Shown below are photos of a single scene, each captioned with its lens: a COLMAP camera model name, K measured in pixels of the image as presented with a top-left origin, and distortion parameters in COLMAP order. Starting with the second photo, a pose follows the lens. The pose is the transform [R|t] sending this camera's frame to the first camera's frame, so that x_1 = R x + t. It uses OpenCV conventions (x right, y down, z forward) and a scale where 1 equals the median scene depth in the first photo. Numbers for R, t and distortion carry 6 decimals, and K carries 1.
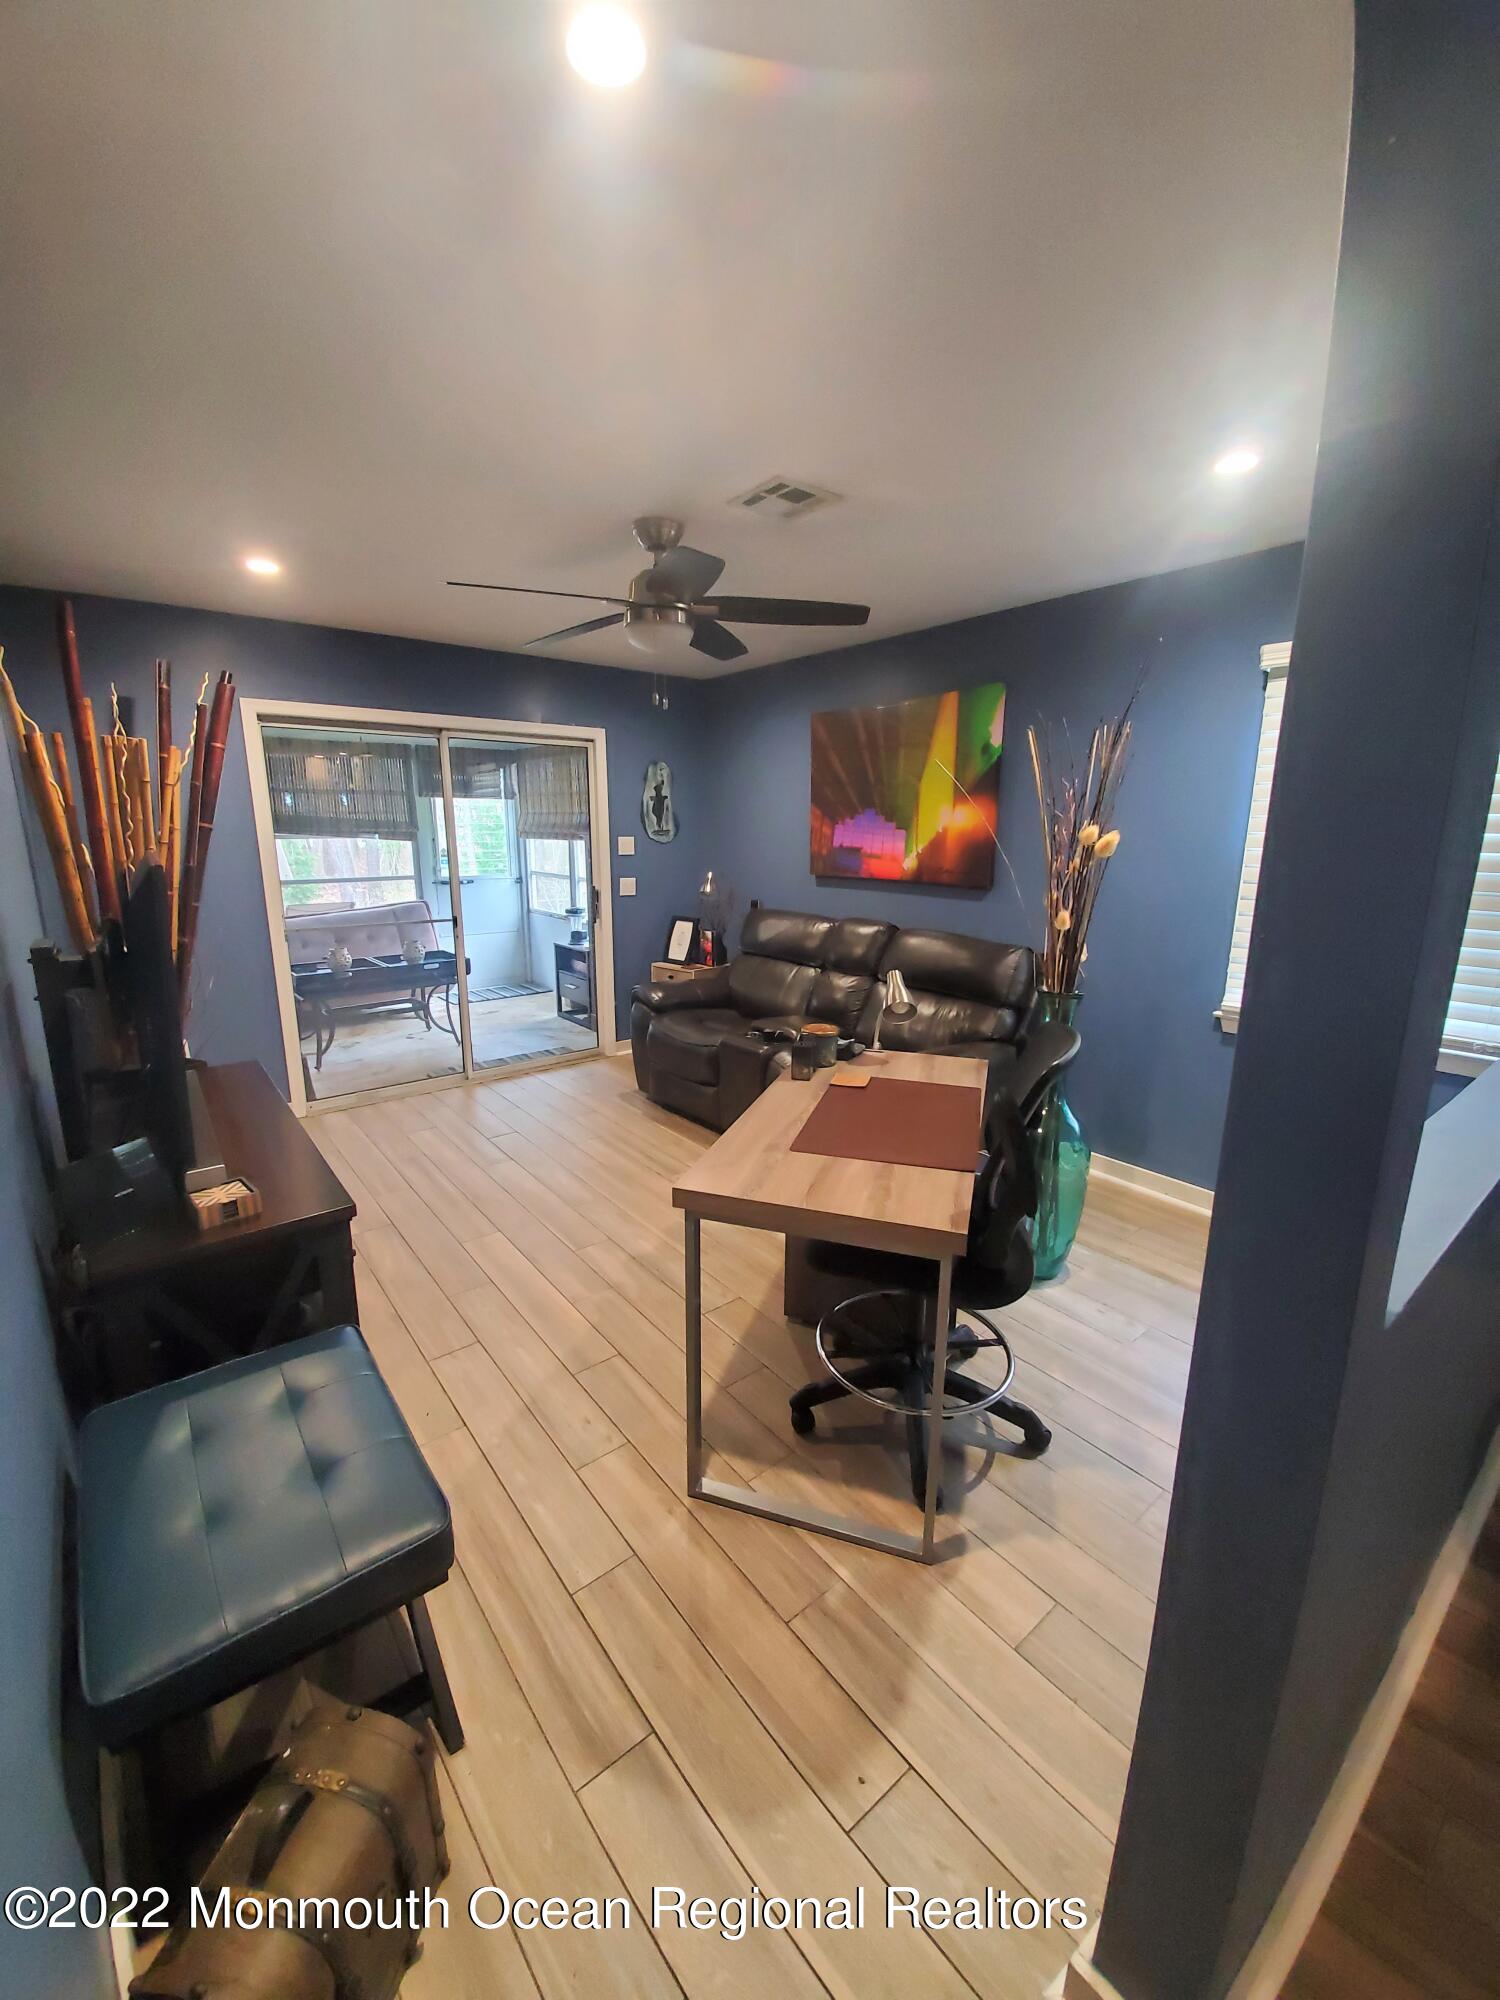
lens RADIAL K [[793.0, 0, 748.3], [0, 793.0, 1006.2], [0, 0, 1]] dist [-0.014178, -0.000662]
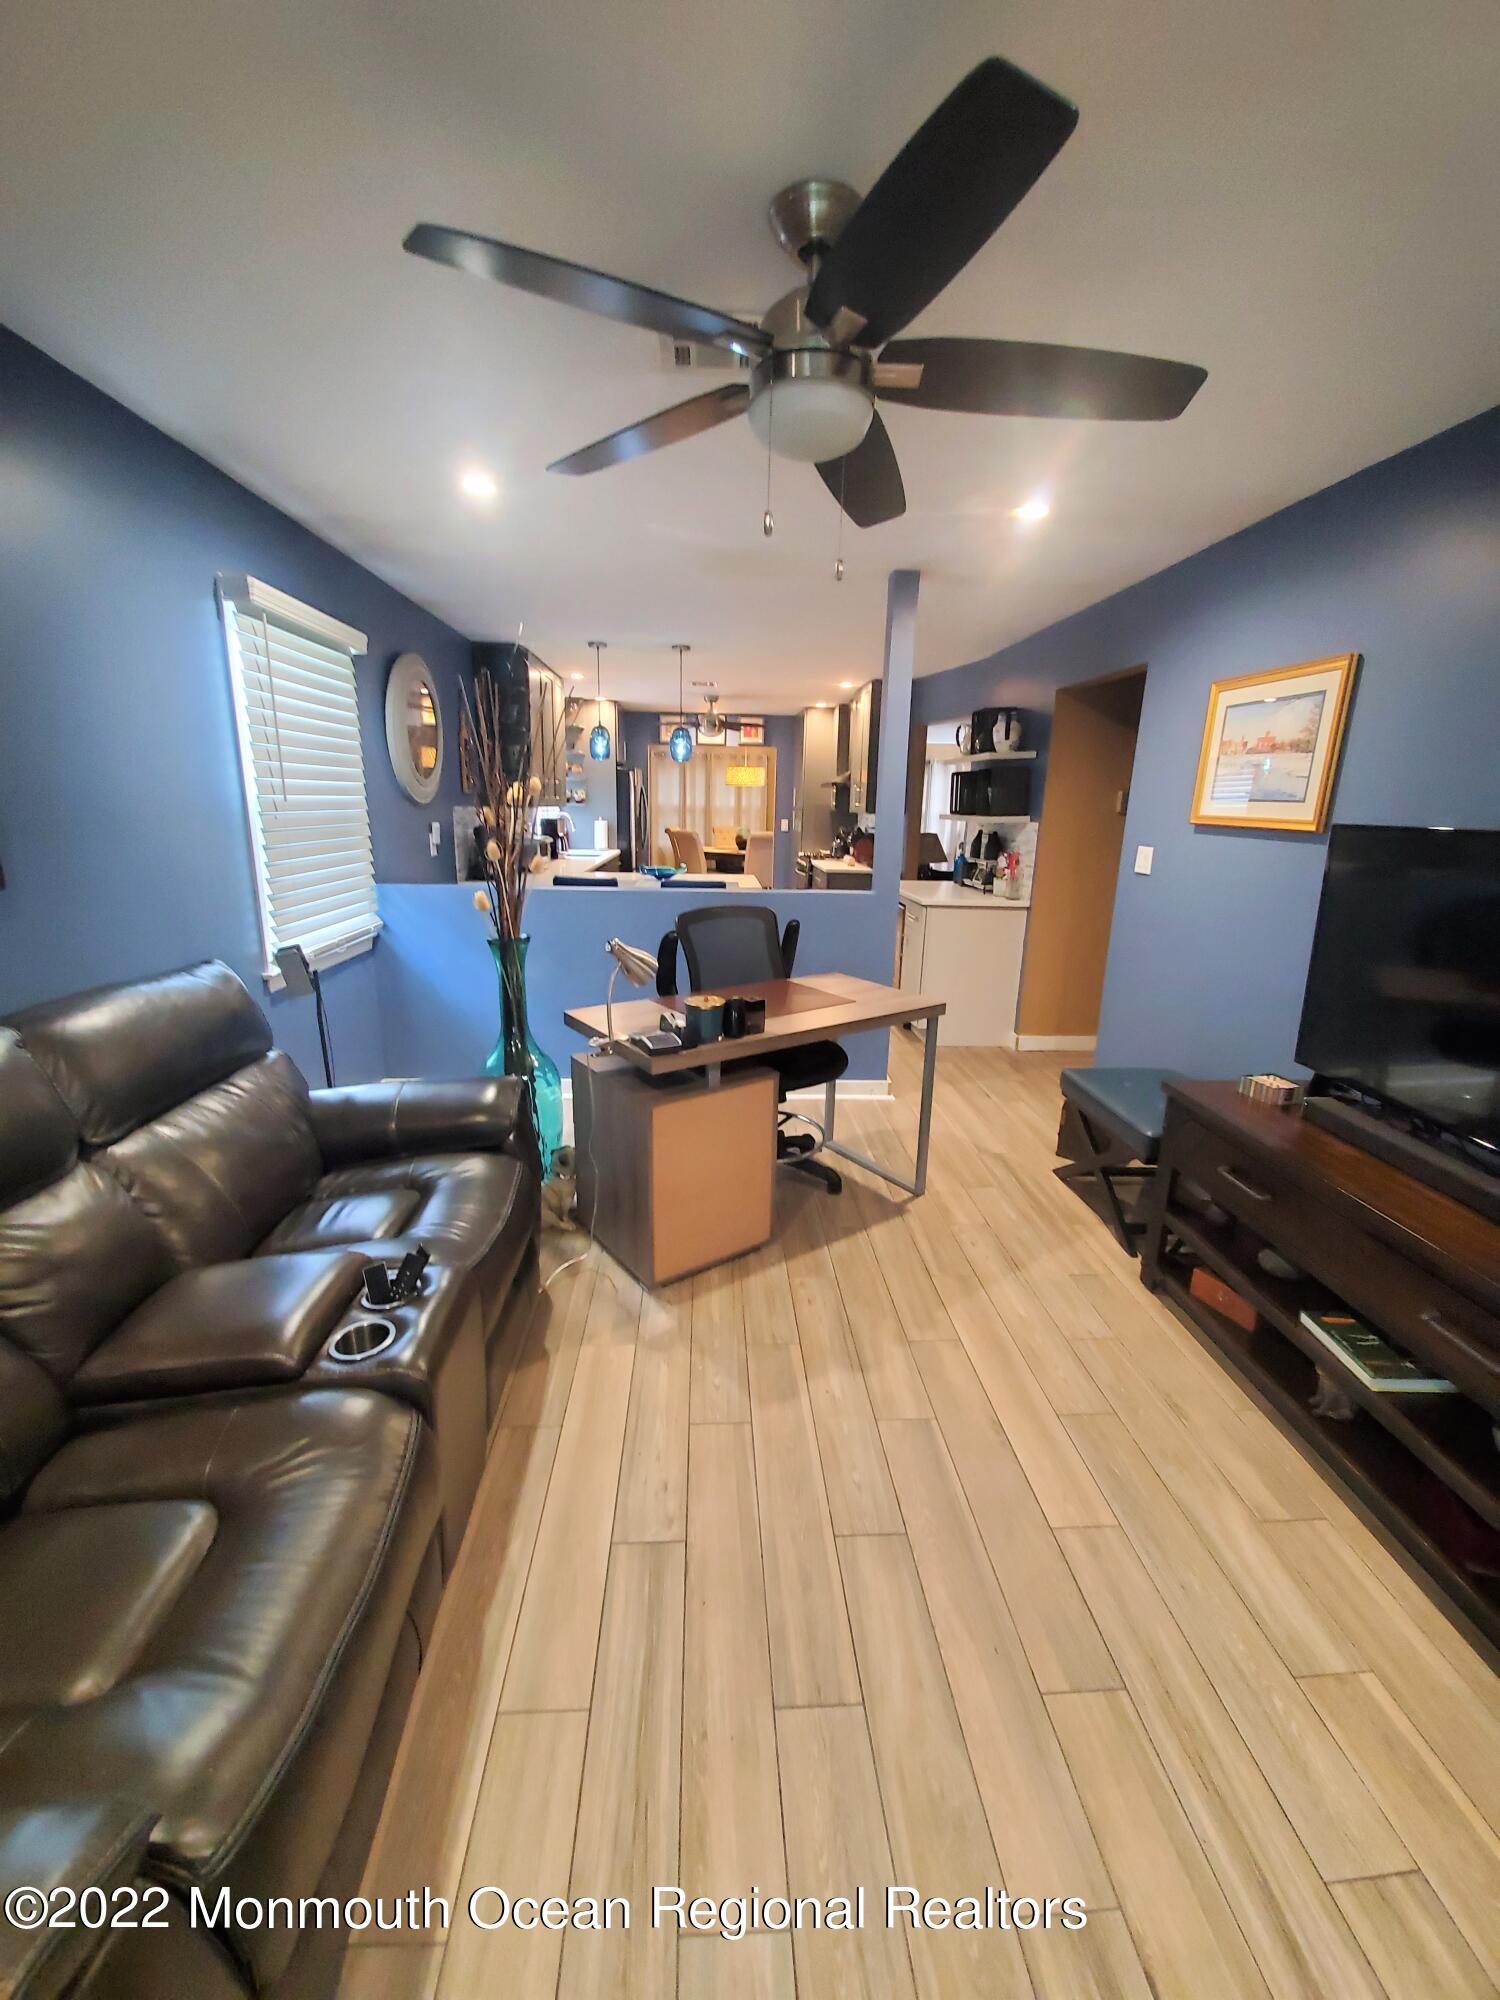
lens RADIAL K [[793.0, 0, 745.7], [0, 793.0, 1000.2], [0, 0, 1]] dist [-0.014178, -0.000662]
pose [[-0.811747, -0.149597, 0.564524, -0.169880], [0.113707, 0.907652, 0.404028, -0.124312], [-0.572833, 0.392159, -0.719773, 0.587433]]
